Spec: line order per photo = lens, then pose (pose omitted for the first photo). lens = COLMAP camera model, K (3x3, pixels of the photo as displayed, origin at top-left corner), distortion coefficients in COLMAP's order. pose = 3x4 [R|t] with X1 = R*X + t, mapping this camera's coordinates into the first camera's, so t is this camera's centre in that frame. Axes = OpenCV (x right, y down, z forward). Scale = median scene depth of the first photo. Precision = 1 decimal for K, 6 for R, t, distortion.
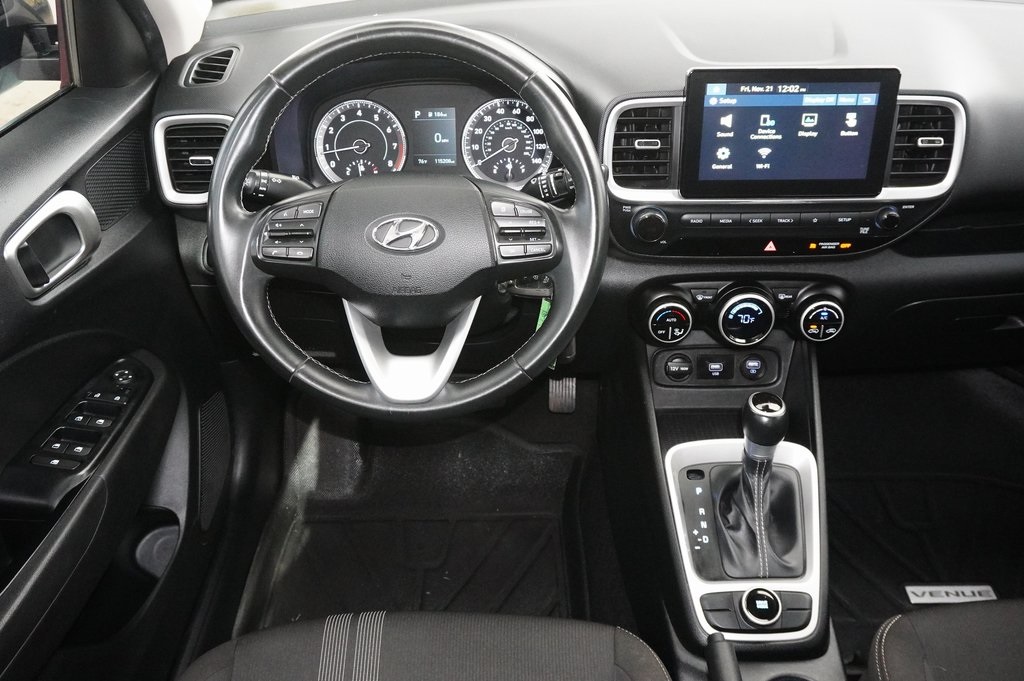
lens RADIAL K [[922.7, 0, 512.0], [0, 922.7, 340.5], [0, 0, 1]] dist [0.018288, -0.000860]
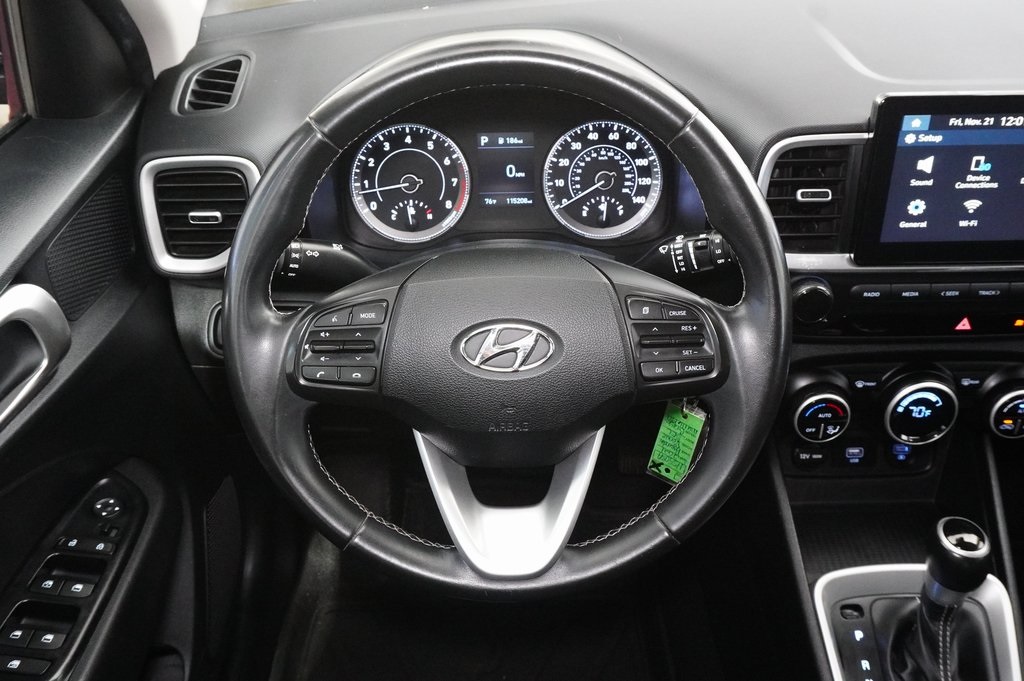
lens RADIAL K [[922.7, 0, 512.0], [0, 922.7, 340.5], [0, 0, 1]] dist [0.018288, -0.000860]
pose [[0.999809, -0.008630, 0.017562, -0.104585], [0.007705, 0.998615, 0.052048, -0.132528], [-0.017986, -0.051903, 0.998490, 0.252905]]
